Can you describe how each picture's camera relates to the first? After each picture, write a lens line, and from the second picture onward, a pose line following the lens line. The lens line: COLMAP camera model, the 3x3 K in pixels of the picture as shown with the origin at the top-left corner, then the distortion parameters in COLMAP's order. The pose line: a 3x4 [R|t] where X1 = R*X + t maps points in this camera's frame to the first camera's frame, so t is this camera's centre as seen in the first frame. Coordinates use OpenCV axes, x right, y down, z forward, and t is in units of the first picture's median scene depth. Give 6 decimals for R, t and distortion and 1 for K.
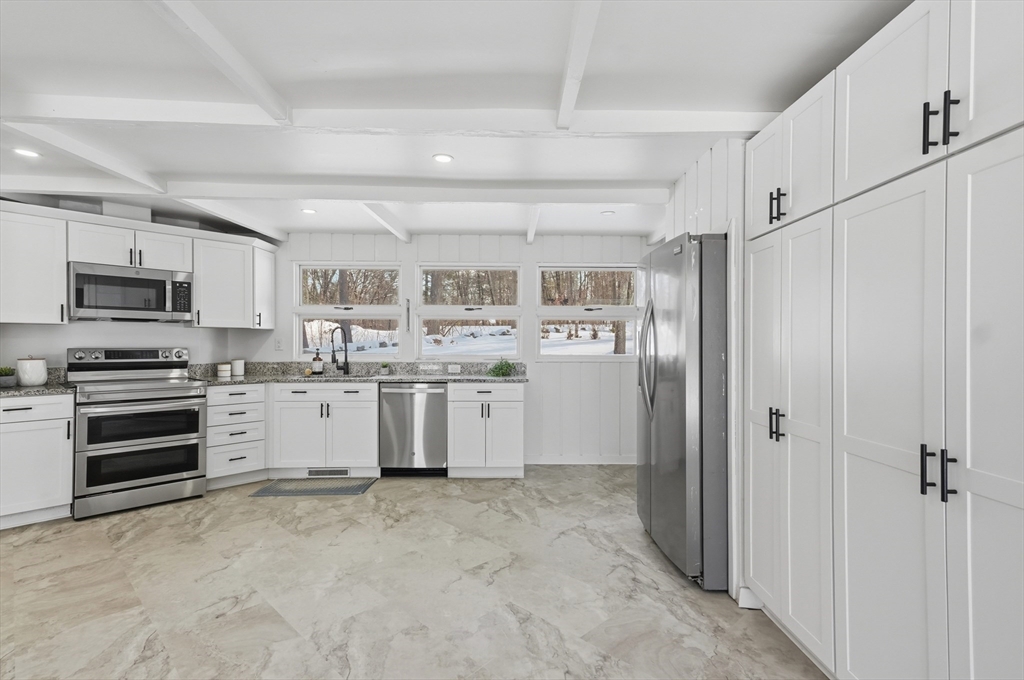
lens RADIAL K [[496.5, 0, 519.4], [0, 496.5, 341.4], [0, 0, 1]] dist [0.018132, 0.004357]
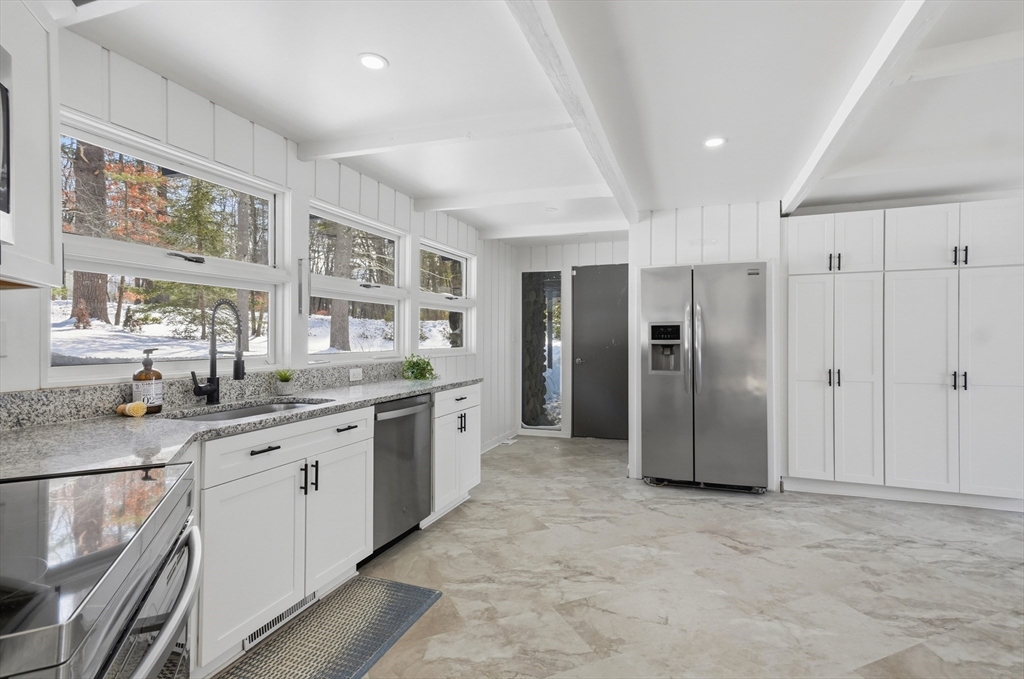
lens RADIAL K [[496.5, 0, 515.5], [0, 496.5, 334.3], [0, 0, 1]] dist [0.018132, 0.004357]
pose [[0.367941, 0.000443, 0.929849, -0.871757], [-0.001281, 0.999999, 0.000030, 0.001812], [-0.929848, -0.001202, 0.367941, 0.736449]]
